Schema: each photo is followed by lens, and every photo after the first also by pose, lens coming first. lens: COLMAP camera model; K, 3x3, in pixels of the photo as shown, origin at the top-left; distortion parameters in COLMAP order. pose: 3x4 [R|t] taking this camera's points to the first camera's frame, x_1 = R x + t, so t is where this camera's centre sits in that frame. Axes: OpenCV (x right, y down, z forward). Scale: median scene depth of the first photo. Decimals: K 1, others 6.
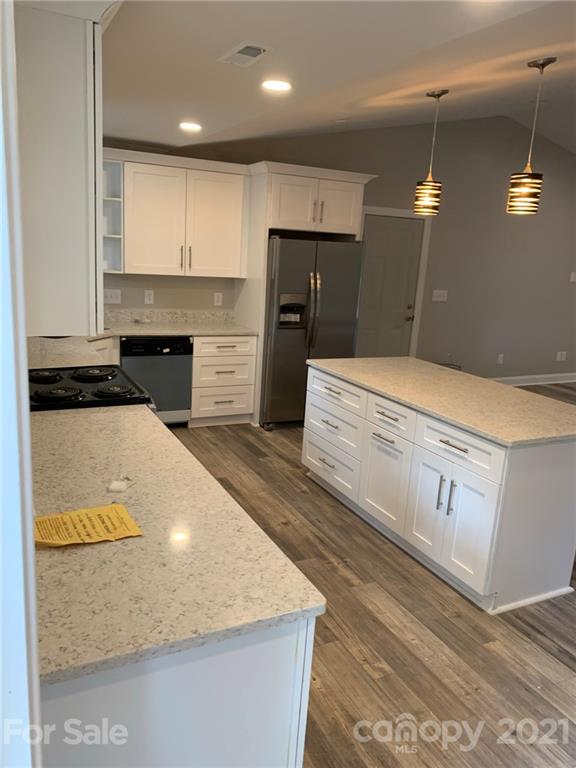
lens RADIAL K [[585.0, 0, 285.3], [0, 585.0, 379.5], [0, 0, 1]] dist [0.036488, -0.044422]
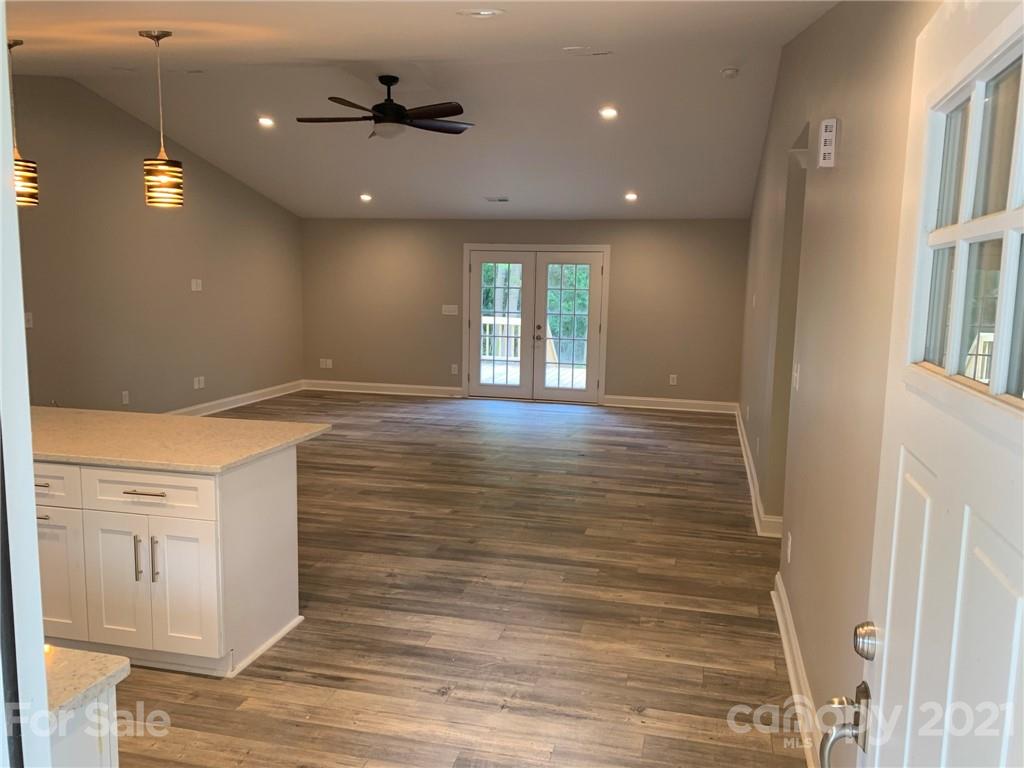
lens RADIAL K [[780.0, 0, 516.8], [0, 780.0, 385.3], [0, 0, 1]] dist [0.036488, -0.044422]
pose [[0.644839, -0.153513, 0.748743, -0.154706], [0.191005, 0.980906, 0.036614, 0.025375], [-0.740068, 0.119404, 0.661848, -0.088456]]
